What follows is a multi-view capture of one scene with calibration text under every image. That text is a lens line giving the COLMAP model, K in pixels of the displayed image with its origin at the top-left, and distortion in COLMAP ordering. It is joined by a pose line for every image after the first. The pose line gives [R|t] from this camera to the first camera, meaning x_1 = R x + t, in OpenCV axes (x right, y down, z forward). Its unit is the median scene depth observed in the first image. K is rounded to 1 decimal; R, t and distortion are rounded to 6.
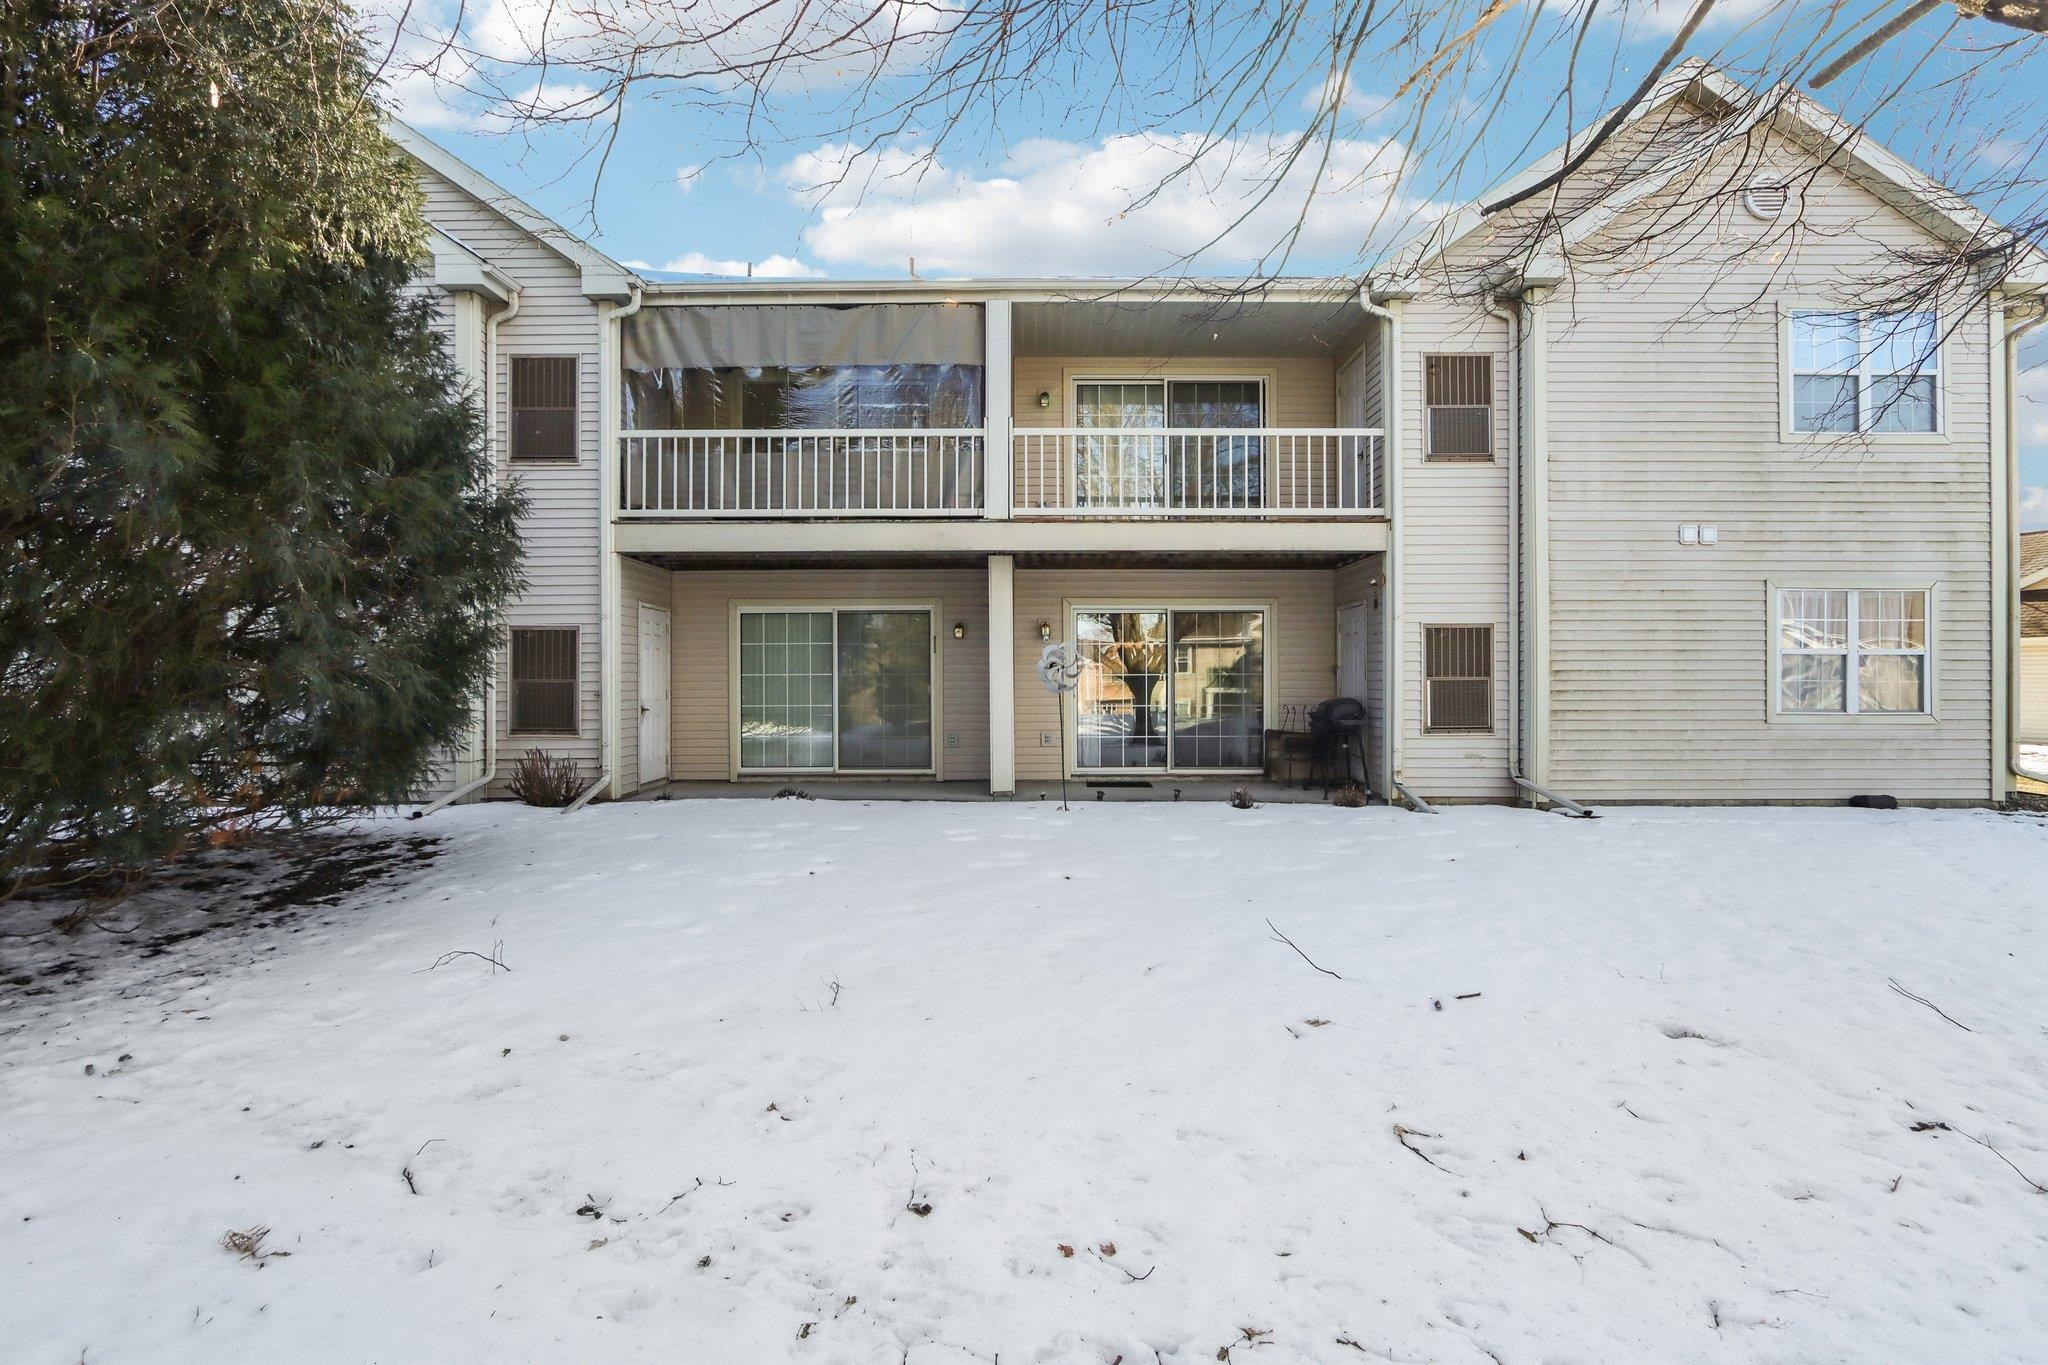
lens RADIAL K [[927.7, 0, 1030.6], [0, 927.7, 676.3], [0, 0, 1]] dist [-0.012698, 0.000392]
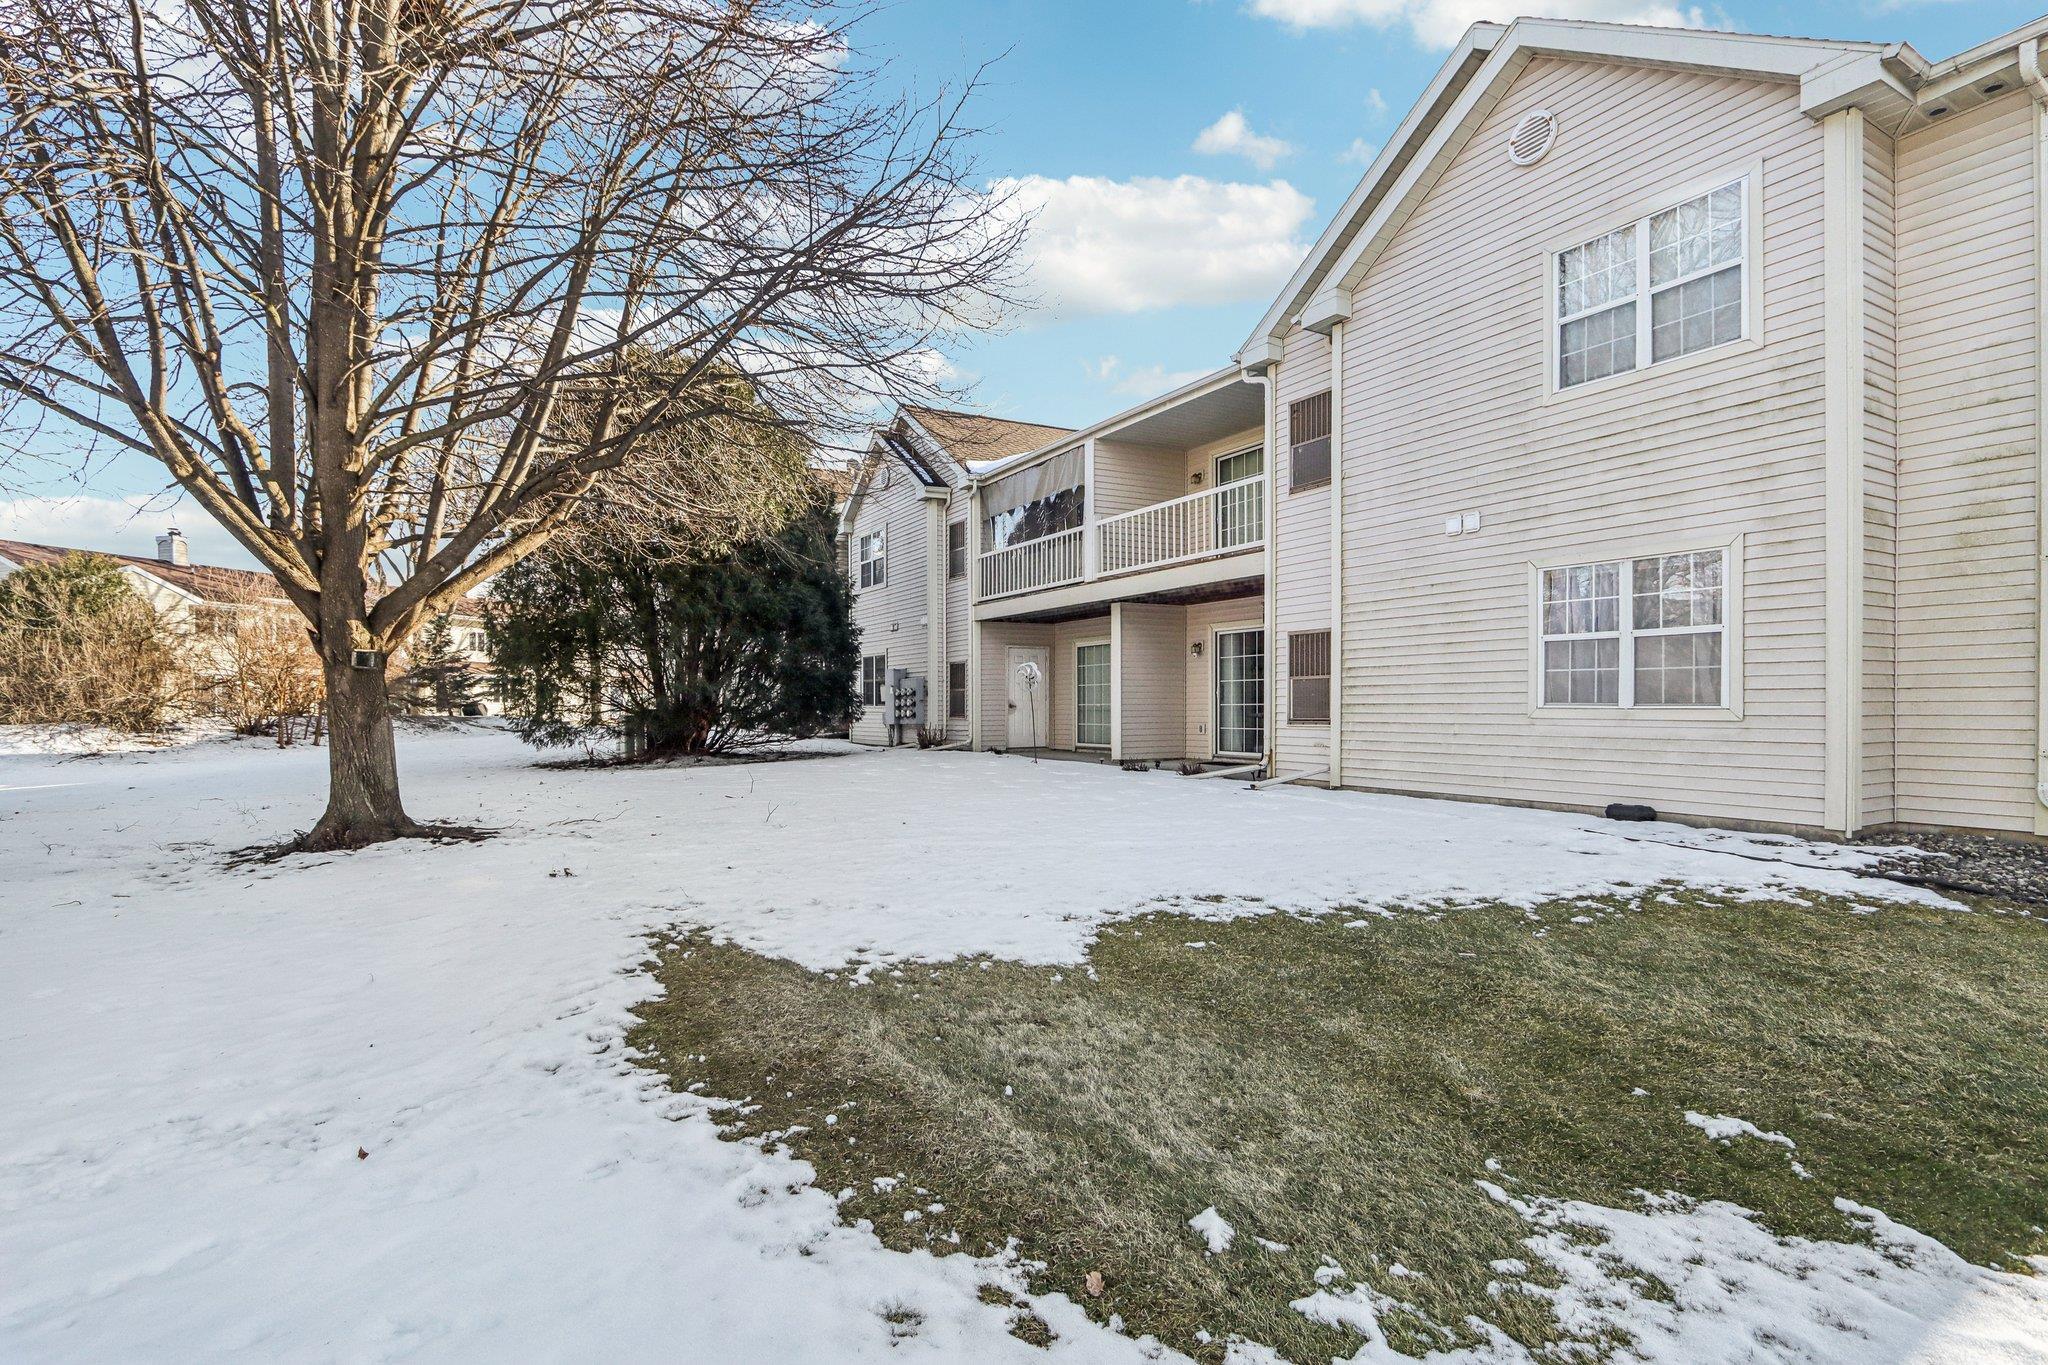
lens RADIAL K [[927.7, 0, 1022.5], [0, 927.7, 692.9], [0, 0, 1]] dist [-0.012698, 0.000392]
pose [[0.532103, -0.011192, -0.846606, 1.269989], [0.008711, 0.999932, -0.007744, 0.028313], [0.846635, -0.003255, 0.532164, 0.081453]]
